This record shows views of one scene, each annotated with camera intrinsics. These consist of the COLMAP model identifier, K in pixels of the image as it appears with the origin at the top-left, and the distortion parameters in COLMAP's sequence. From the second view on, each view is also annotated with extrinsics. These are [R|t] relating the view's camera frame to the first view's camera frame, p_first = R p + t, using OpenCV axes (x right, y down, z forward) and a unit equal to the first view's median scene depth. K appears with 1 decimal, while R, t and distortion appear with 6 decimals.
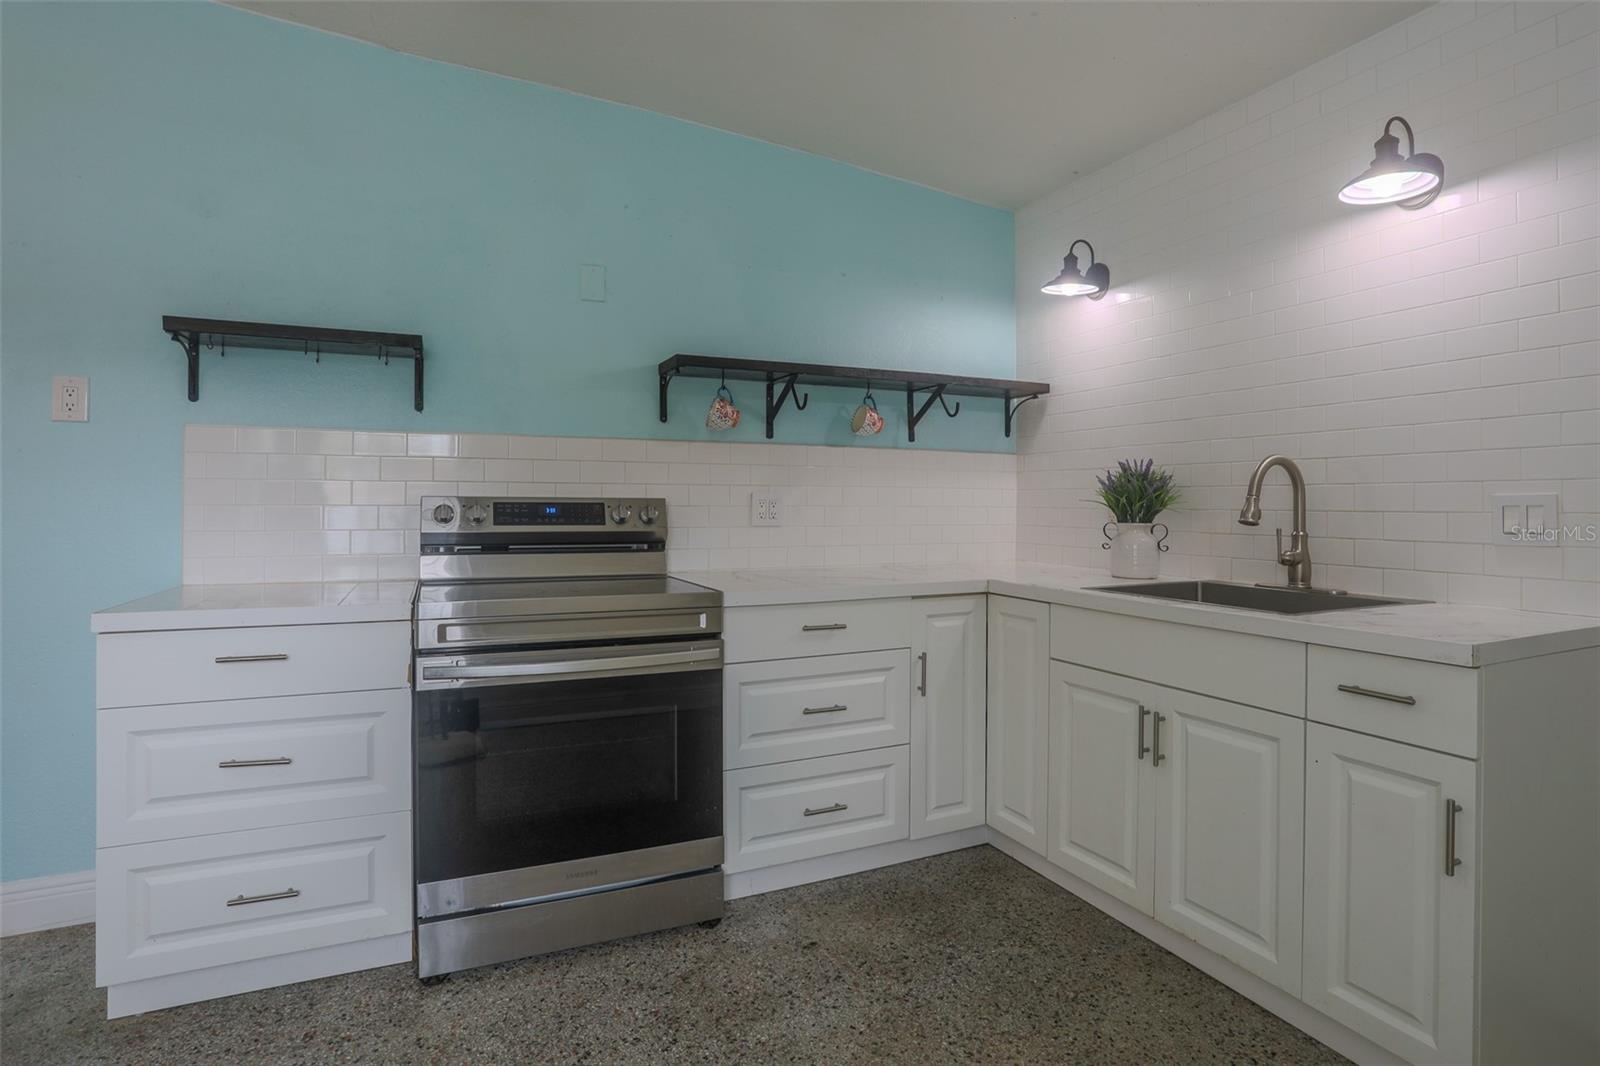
lens RADIAL K [[773.9, 0, 799.6], [0, 773.9, 478.6], [0, 0, 1]] dist [-0.062349, 0.022542]
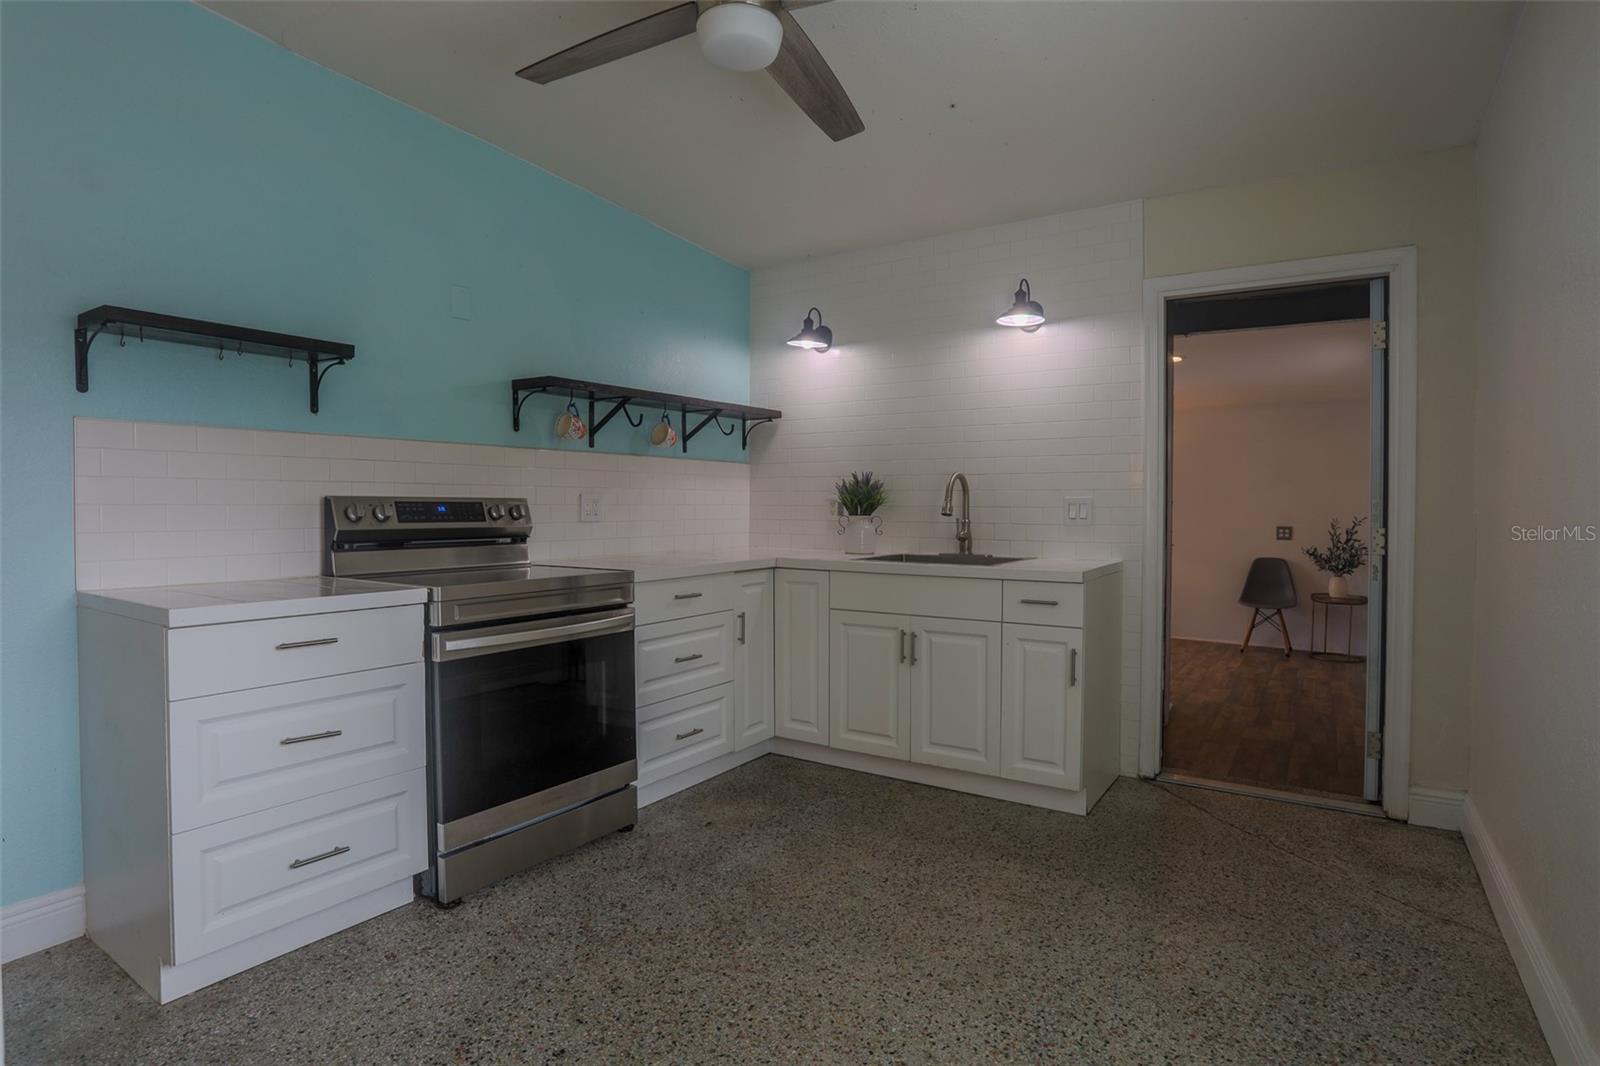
lens RADIAL K [[773.9, 0, 799.6], [0, 773.9, 478.6], [0, 0, 1]] dist [-0.062349, 0.022542]
pose [[0.856464, 0.015237, 0.515982, -0.482304], [-0.016089, 0.999867, -0.002821, -0.007886], [-0.515957, -0.005885, 0.856595, -0.226967]]
